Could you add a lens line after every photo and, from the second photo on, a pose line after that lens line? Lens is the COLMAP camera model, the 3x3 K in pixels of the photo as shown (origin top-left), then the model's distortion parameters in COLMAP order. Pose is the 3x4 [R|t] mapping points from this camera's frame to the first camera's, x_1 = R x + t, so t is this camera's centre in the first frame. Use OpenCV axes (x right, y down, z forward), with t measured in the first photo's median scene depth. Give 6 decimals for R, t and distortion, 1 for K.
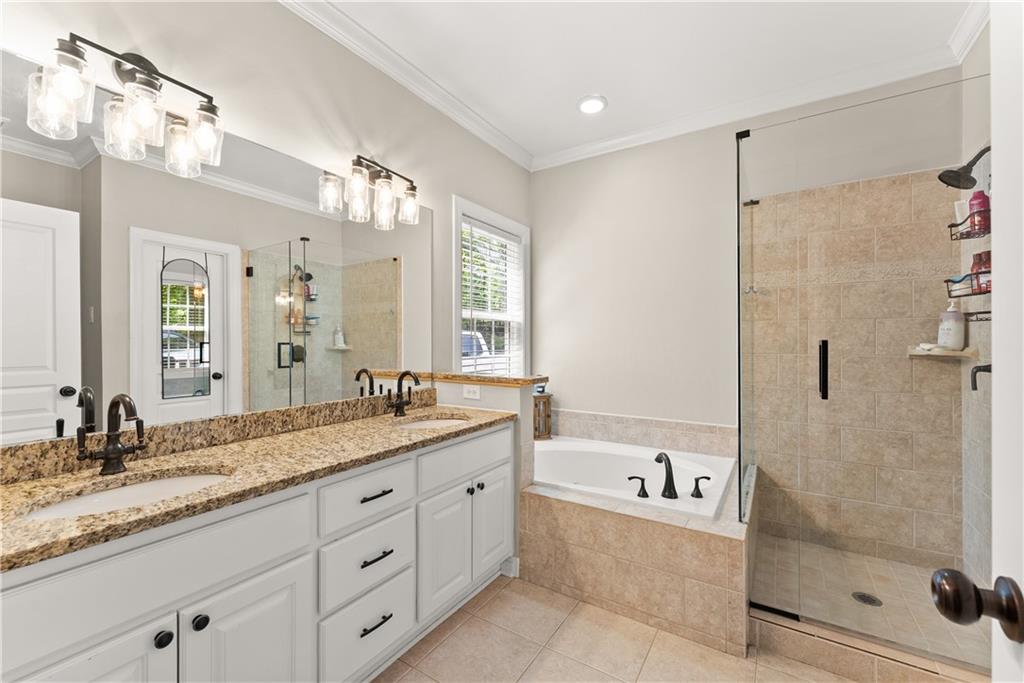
lens RADIAL K [[418.5, 0, 518.1], [0, 418.5, 338.9], [0, 0, 1]] dist [0.002663, -0.000624]
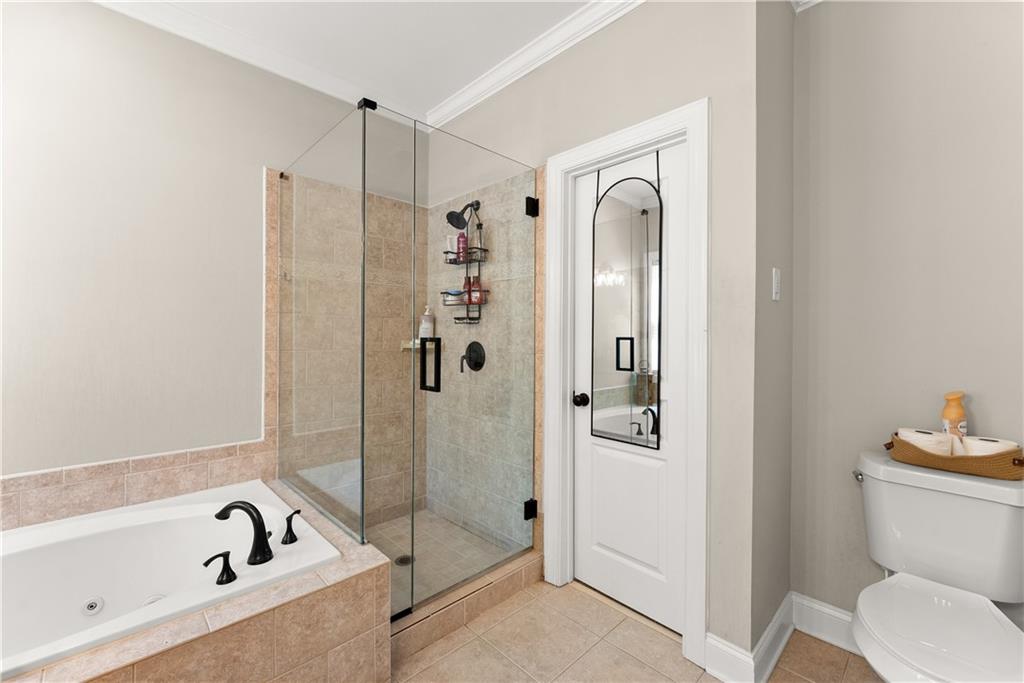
lens RADIAL K [[418.5, 0, 515.5], [0, 418.5, 338.0], [0, 0, 1]] dist [0.002663, -0.000624]
pose [[0.248045, -0.000206, 0.968748, -0.247357], [-0.013136, 0.999907, 0.003576, -0.001628], [-0.968659, -0.013613, 0.248019, 0.496676]]
